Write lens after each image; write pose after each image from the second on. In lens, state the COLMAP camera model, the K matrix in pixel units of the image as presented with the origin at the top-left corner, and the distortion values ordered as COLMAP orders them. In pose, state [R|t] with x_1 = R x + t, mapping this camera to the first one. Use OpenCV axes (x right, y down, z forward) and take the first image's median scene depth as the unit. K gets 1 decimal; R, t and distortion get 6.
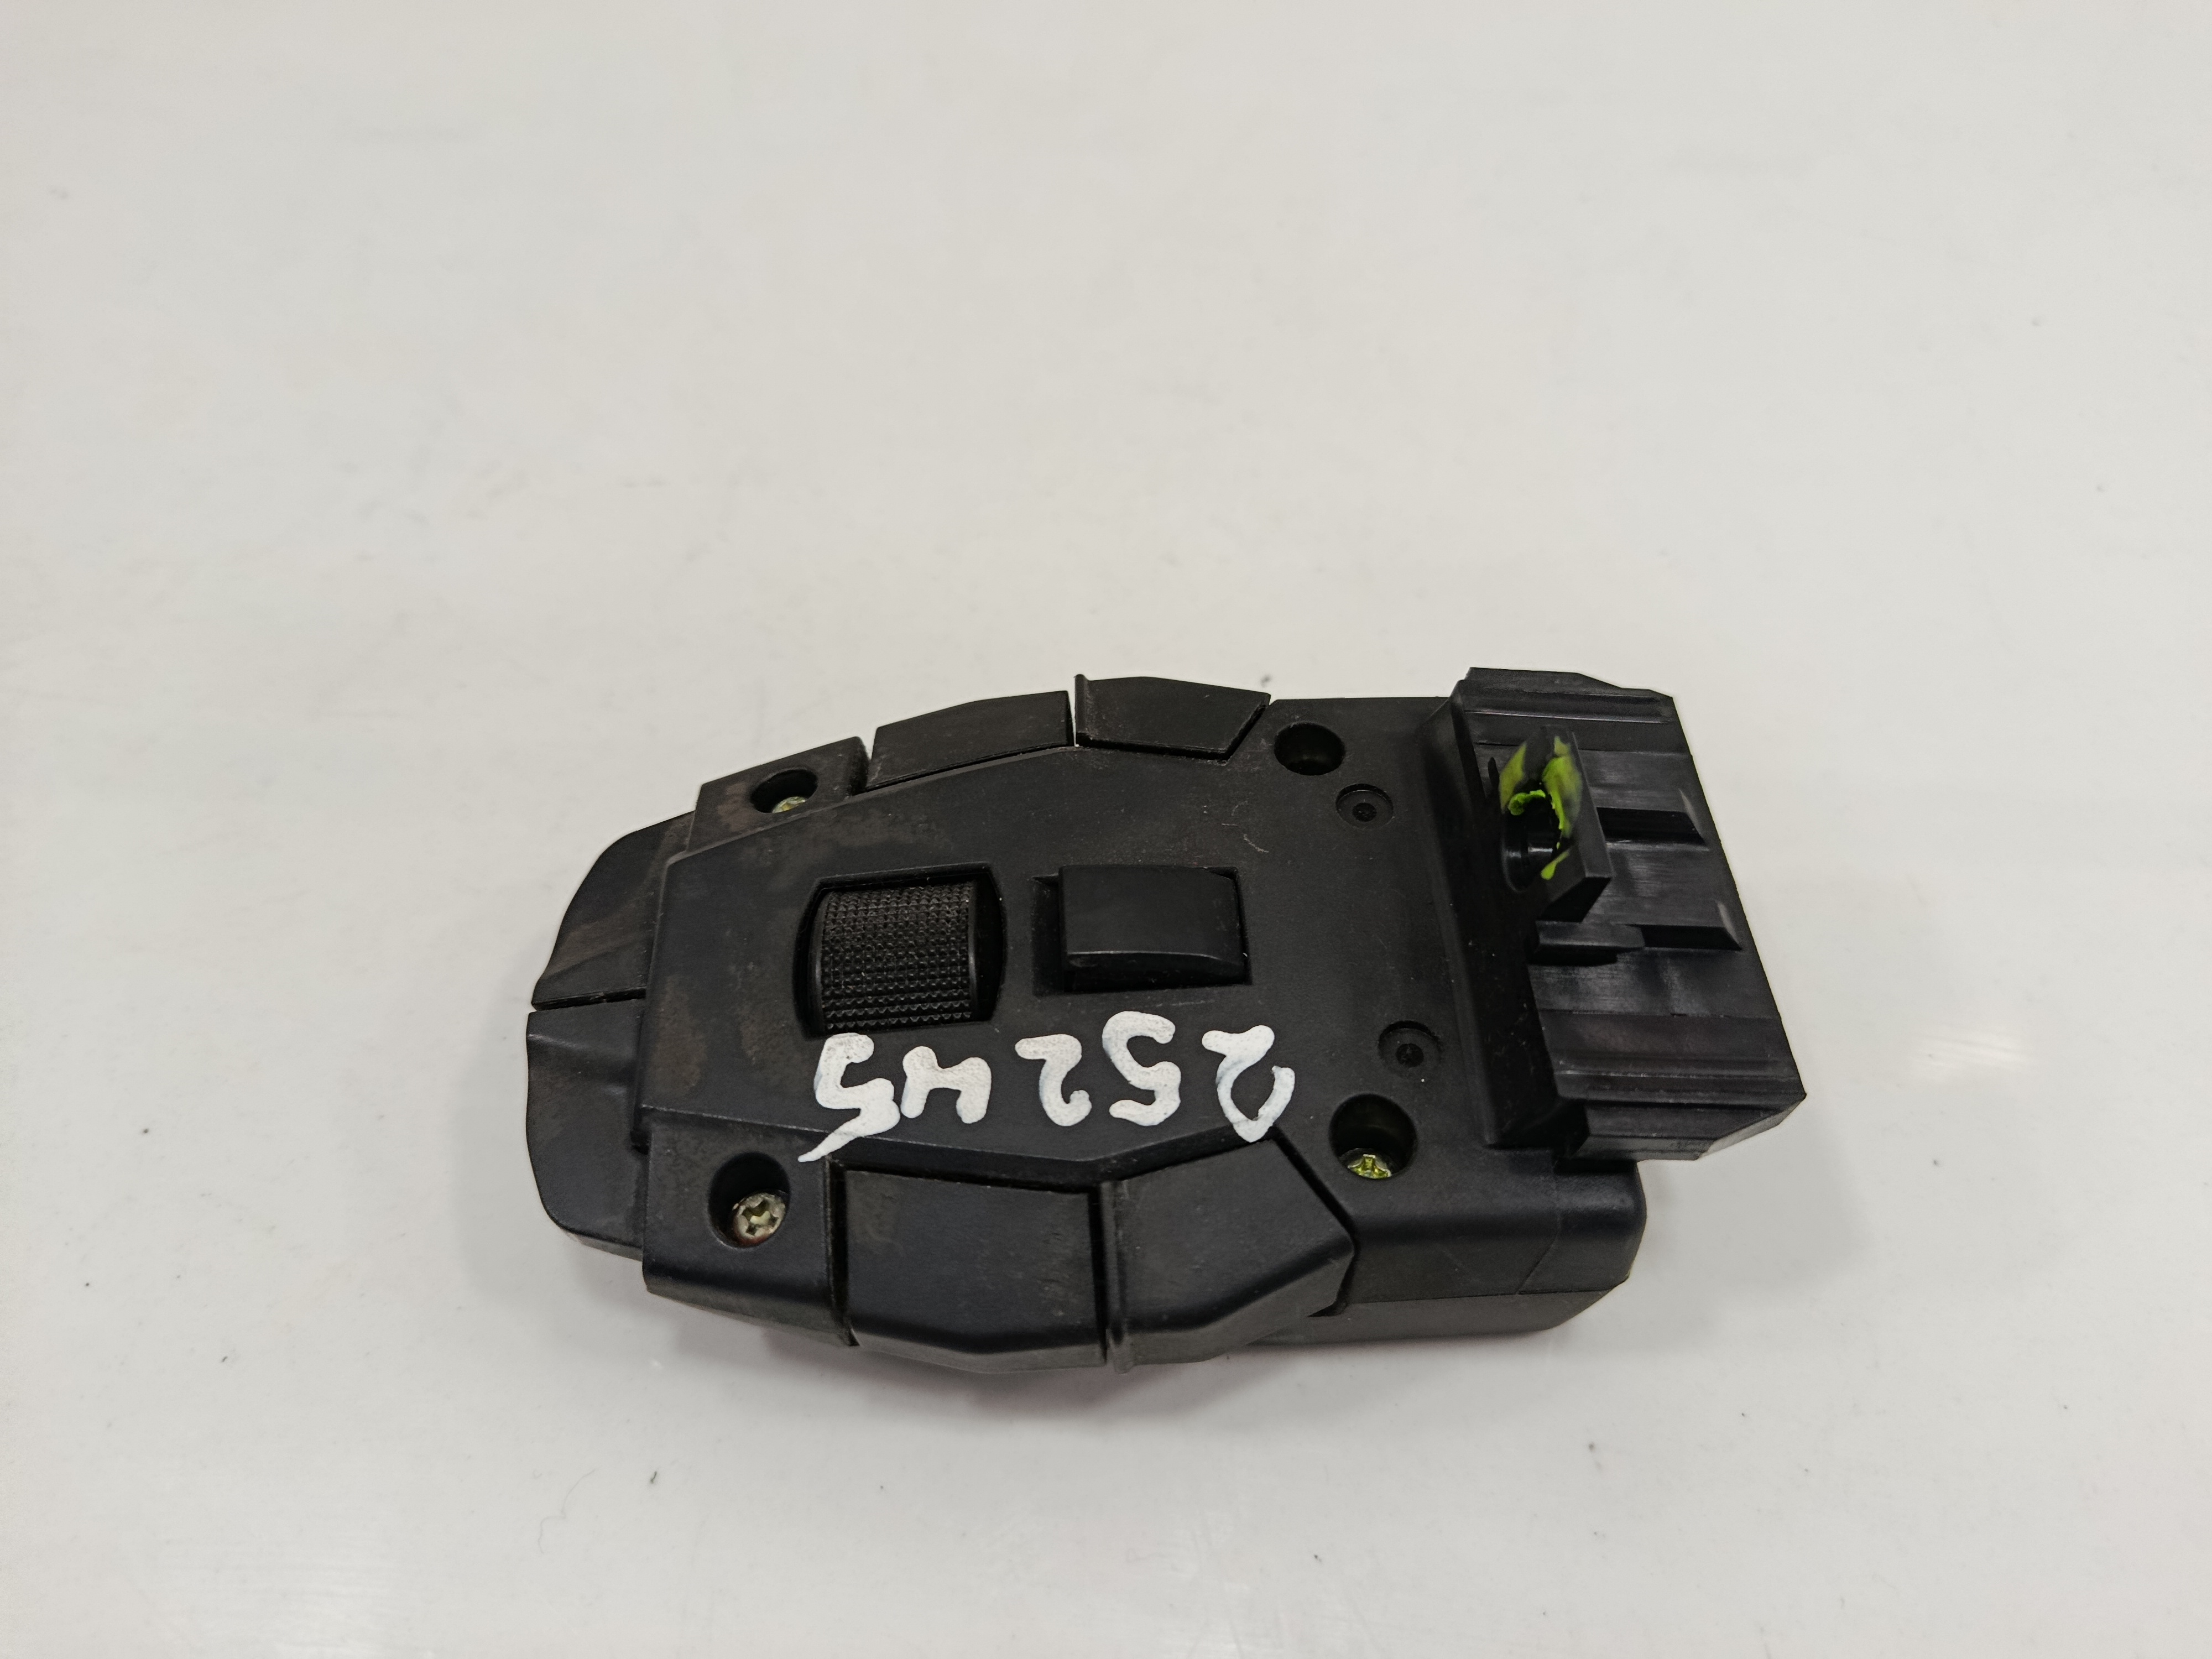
lens RADIAL K [[1499.8, 0, 1106.0], [0, 1499.8, 829.5], [0, 0, 1]] dist [0.001662, 0.000017]
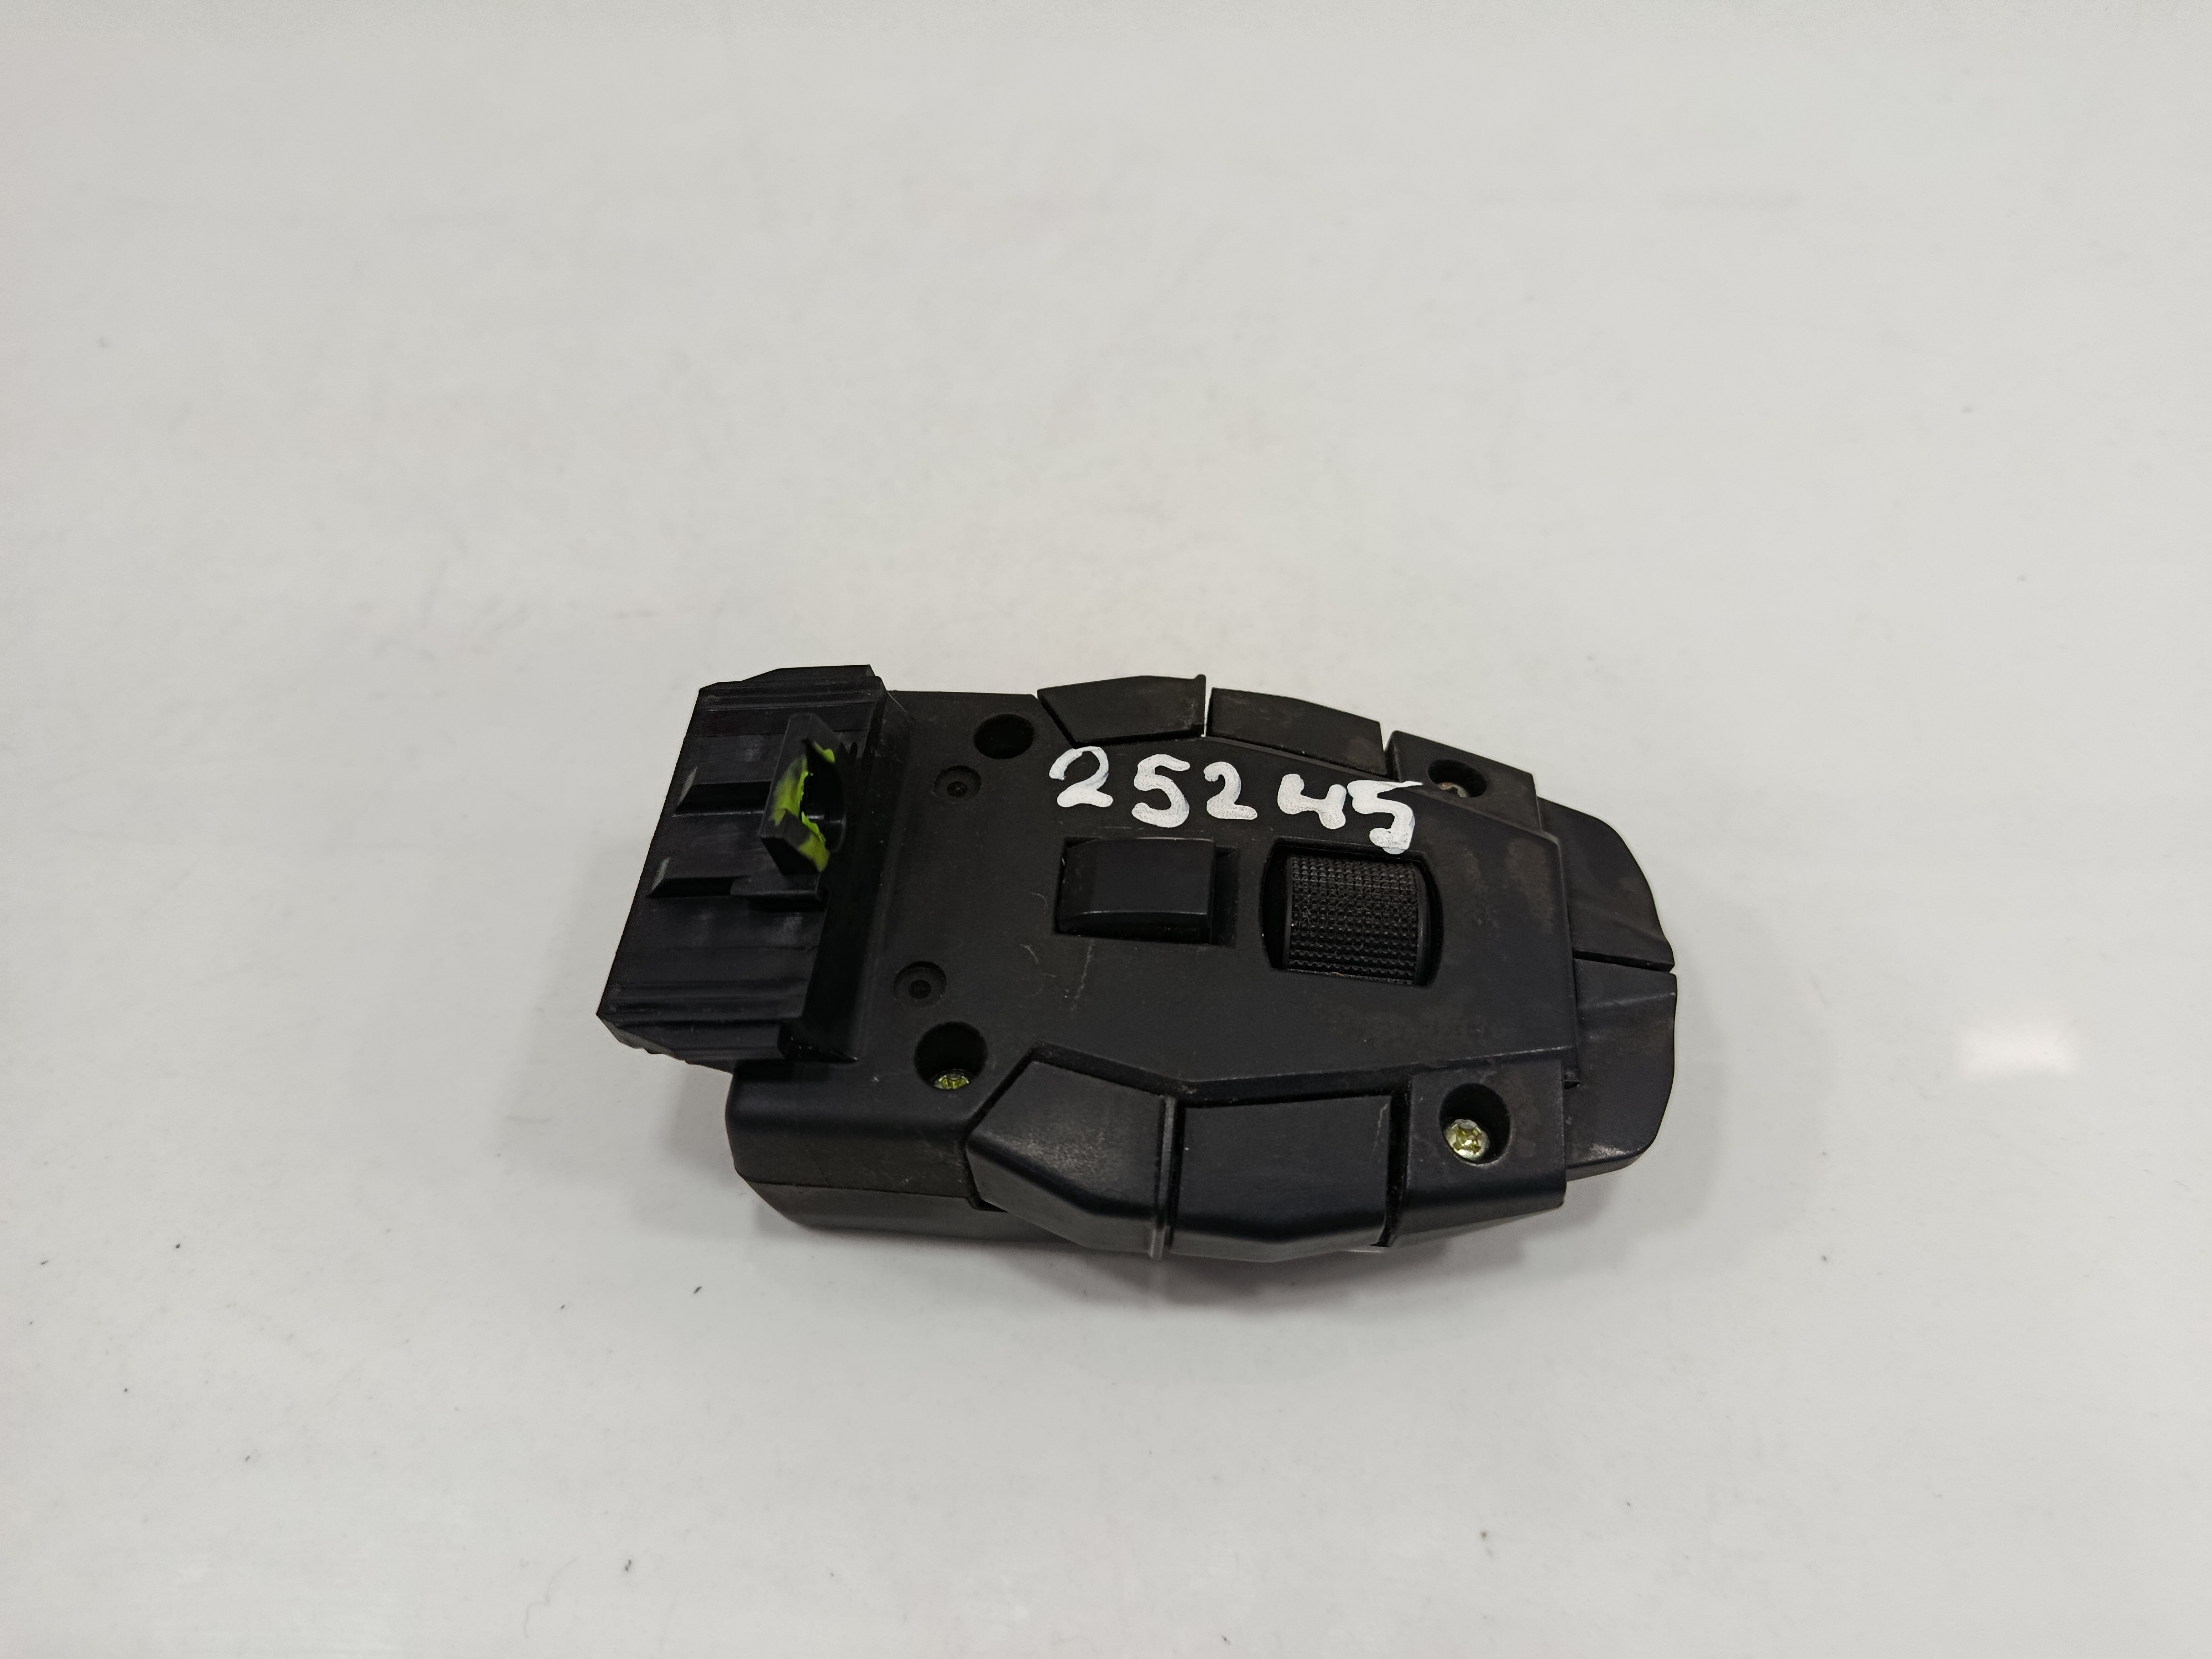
lens RADIAL K [[1499.8, 0, 1106.0], [0, 1499.8, 829.5], [0, 0, 1]] dist [0.001662, 0.000017]
pose [[-0.988798, -0.093283, 0.116524, -0.083150], [0.141204, -0.331550, 0.932811, -1.074583], [-0.048382, 0.938815, 0.341007, 0.581591]]
